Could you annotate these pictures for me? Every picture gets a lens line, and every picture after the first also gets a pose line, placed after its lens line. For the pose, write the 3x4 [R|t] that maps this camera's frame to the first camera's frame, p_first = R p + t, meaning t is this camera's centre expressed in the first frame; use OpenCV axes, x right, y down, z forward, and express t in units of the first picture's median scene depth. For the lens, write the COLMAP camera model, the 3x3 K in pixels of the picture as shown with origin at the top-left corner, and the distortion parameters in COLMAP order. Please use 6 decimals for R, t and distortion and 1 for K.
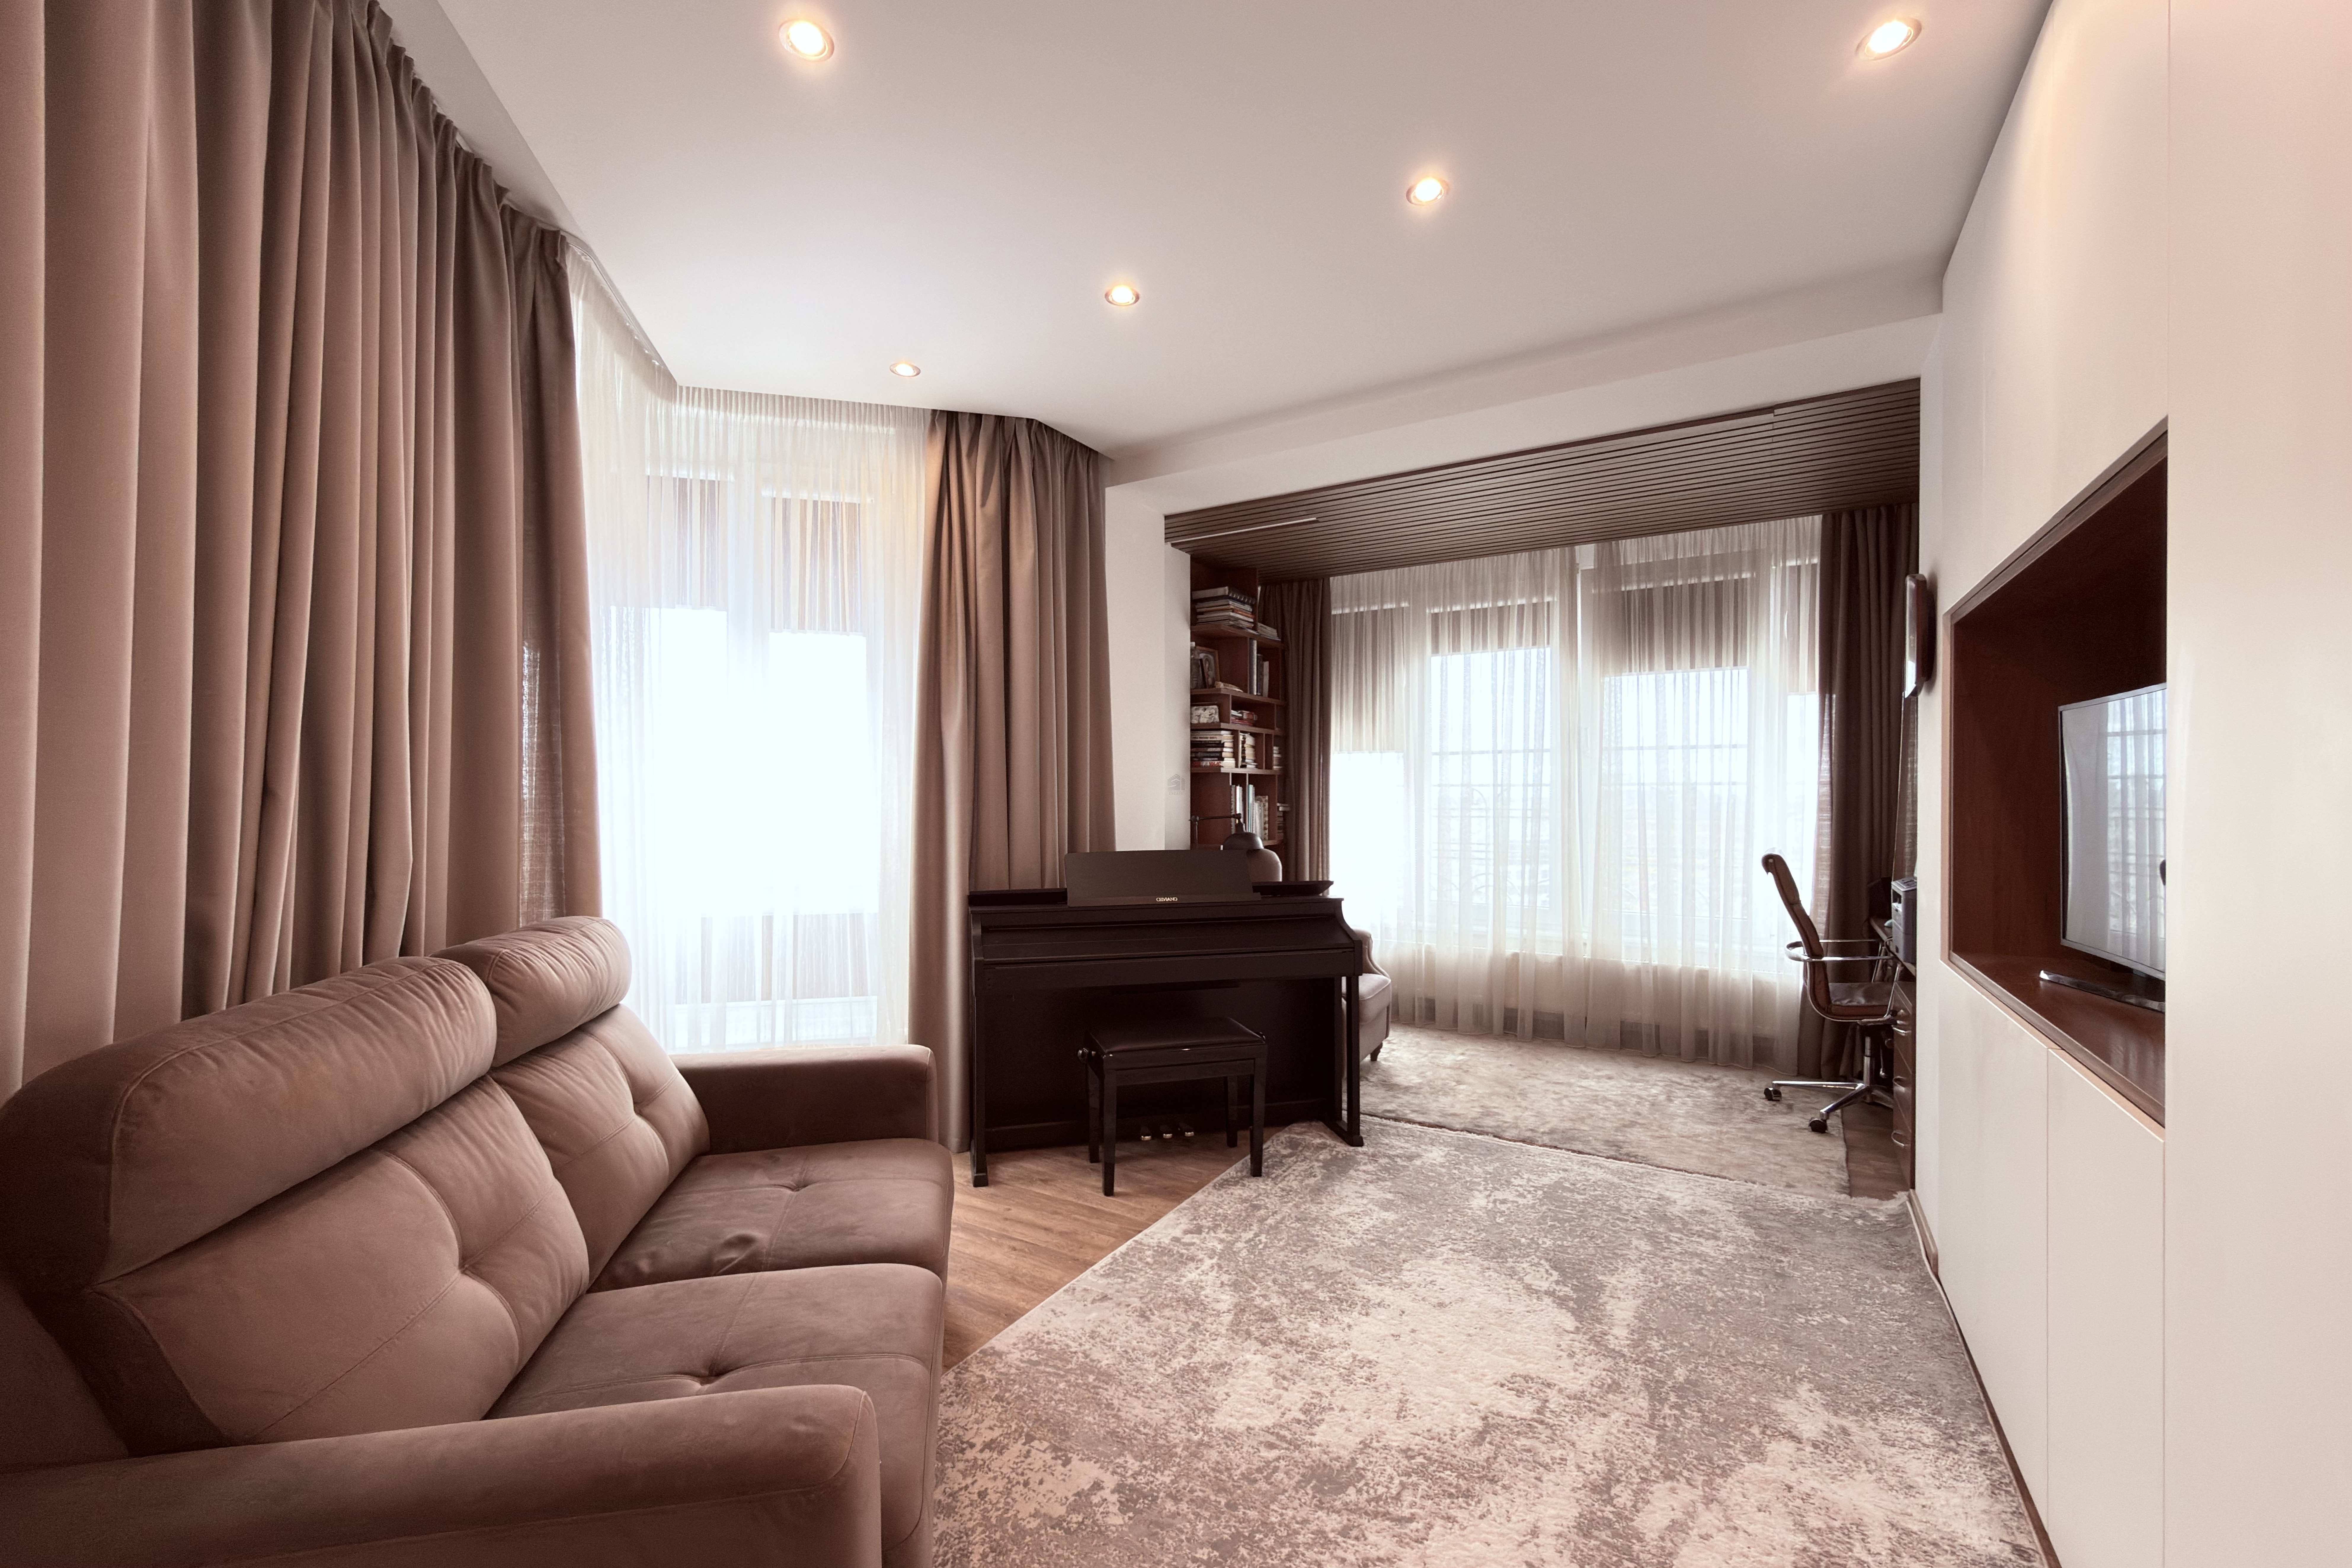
lens RADIAL K [[935.4, 0, 1171.2], [0, 935.4, 791.2], [0, 0, 1]] dist [0.002603, 0.000393]
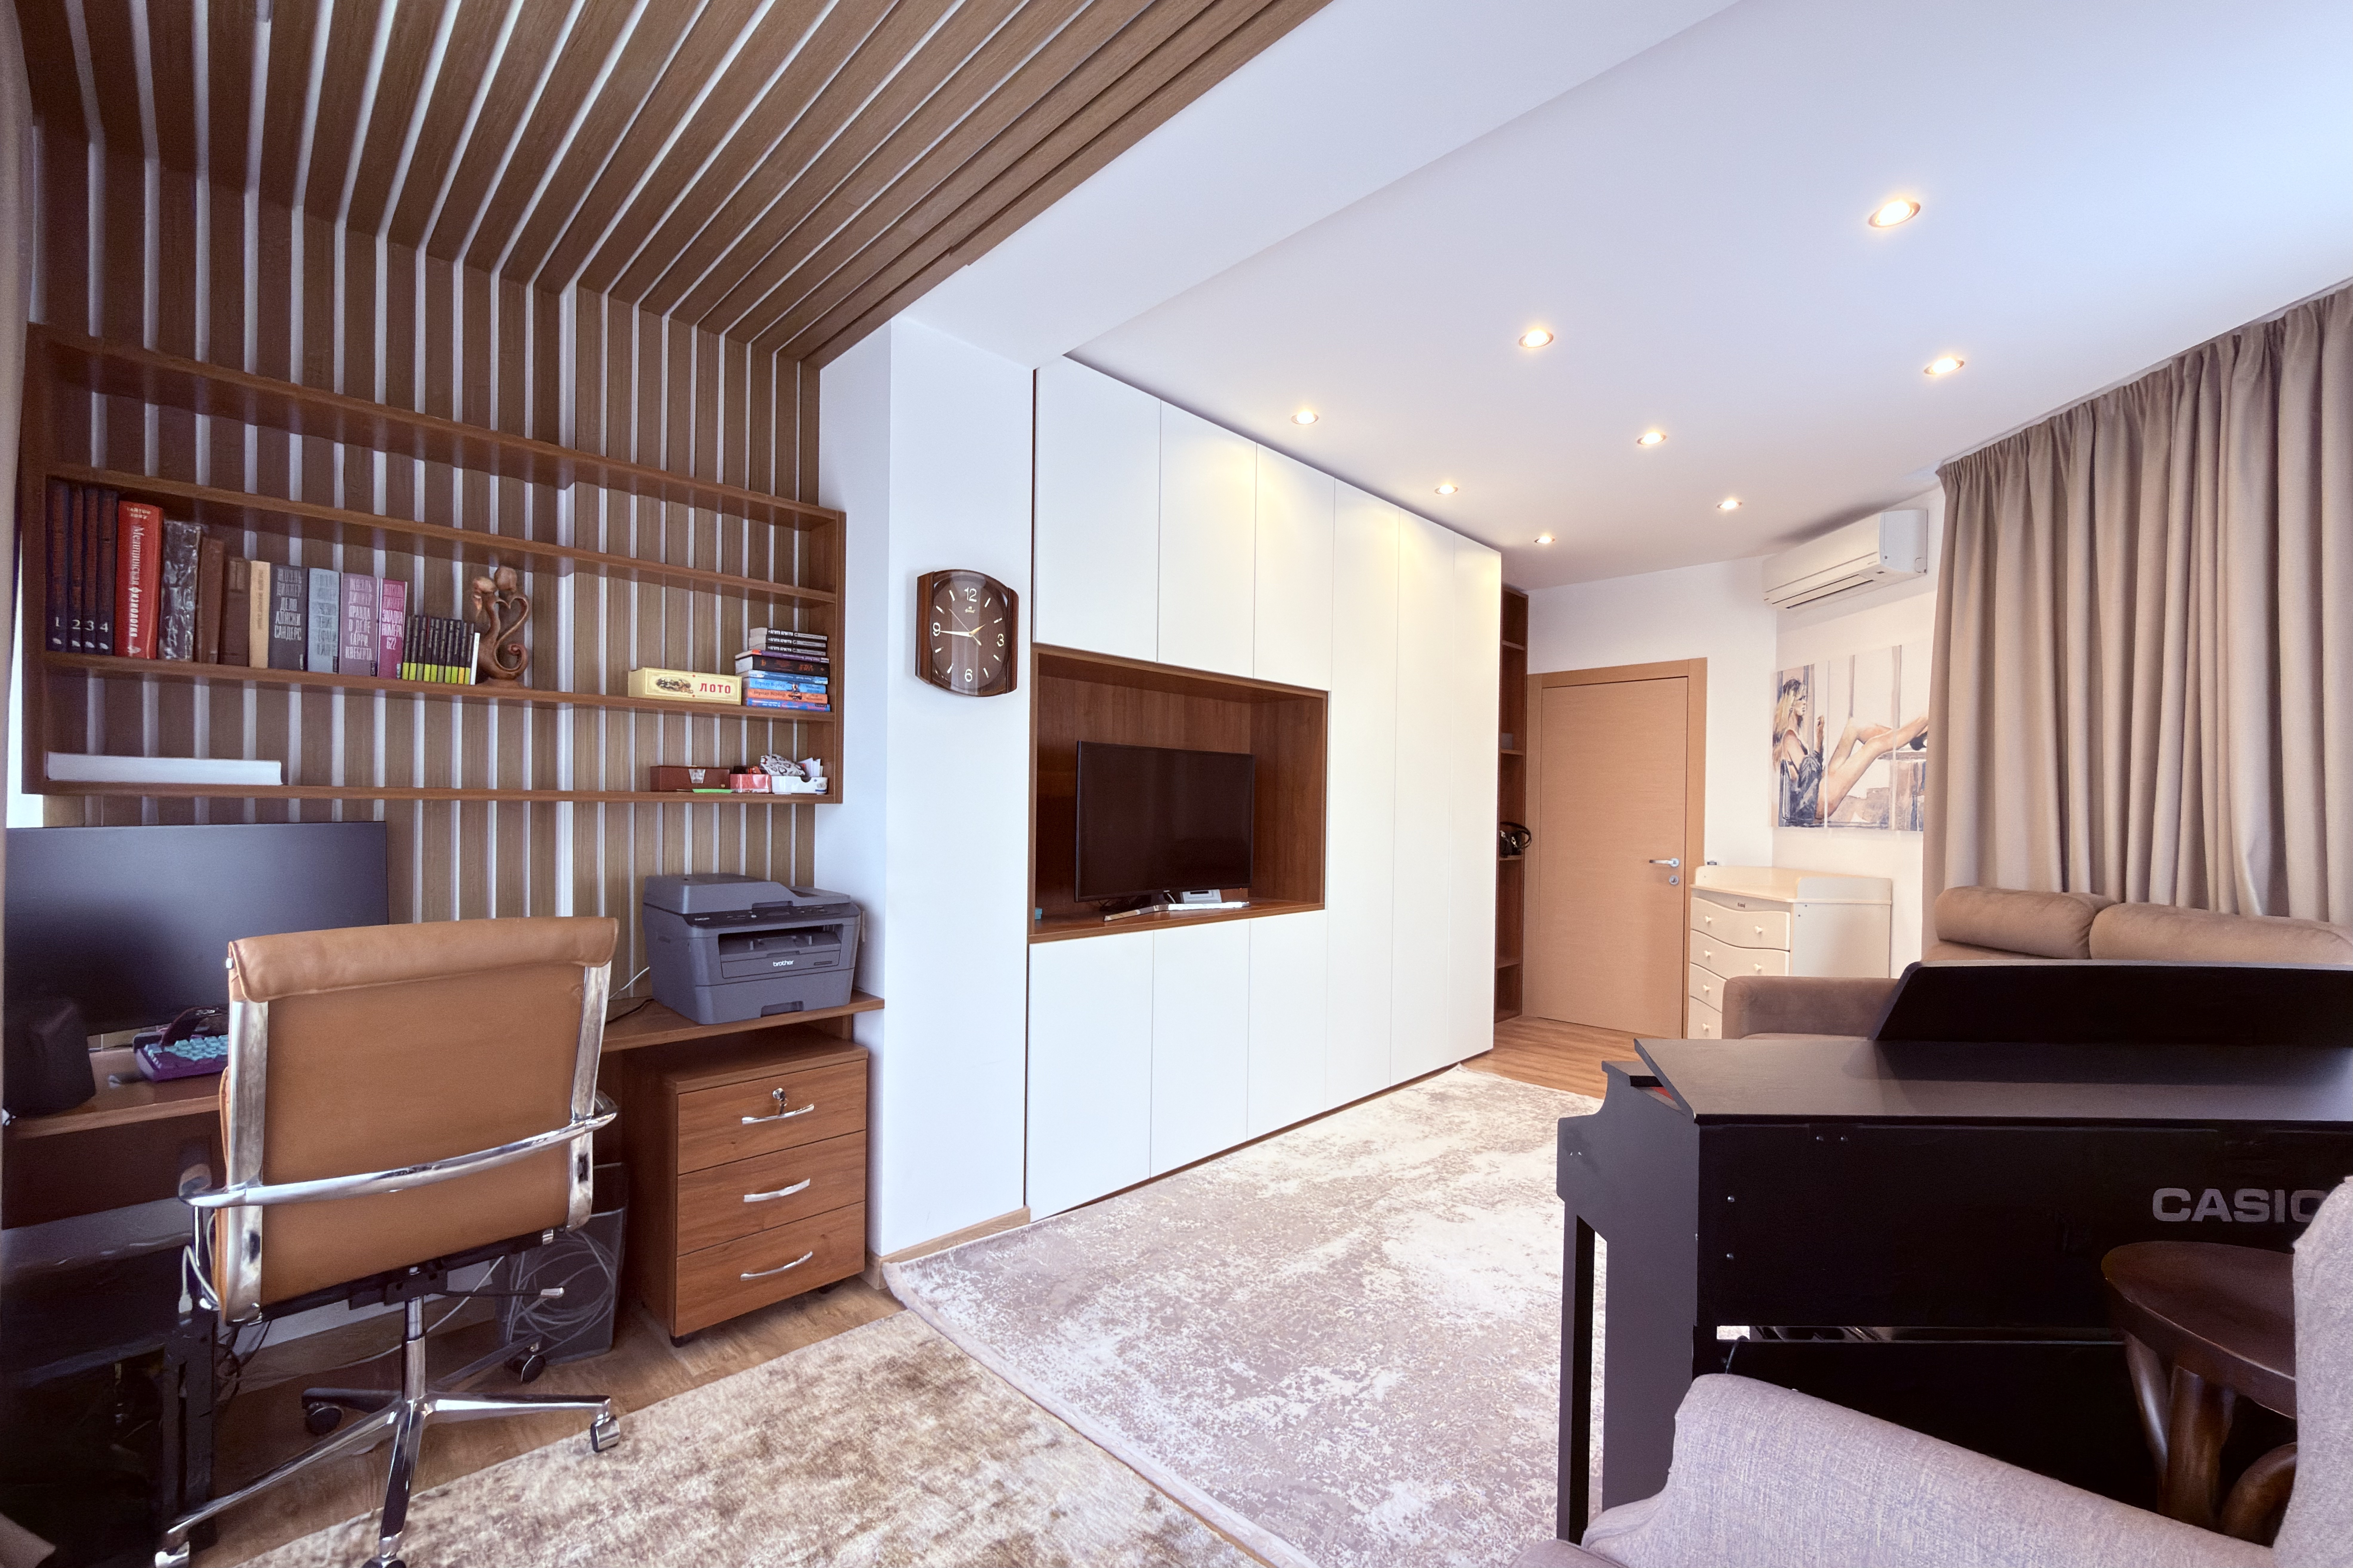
lens RADIAL K [[935.7, 0, 1183.5], [0, 935.7, 803.3], [0, 0, 1]] dist [0.002603, 0.000393]
pose [[-0.974674, -0.005515, 0.223564, 0.355592], [-0.008148, 0.999908, -0.010858, 0.016912], [-0.223484, -0.012404, -0.974629, 1.901933]]
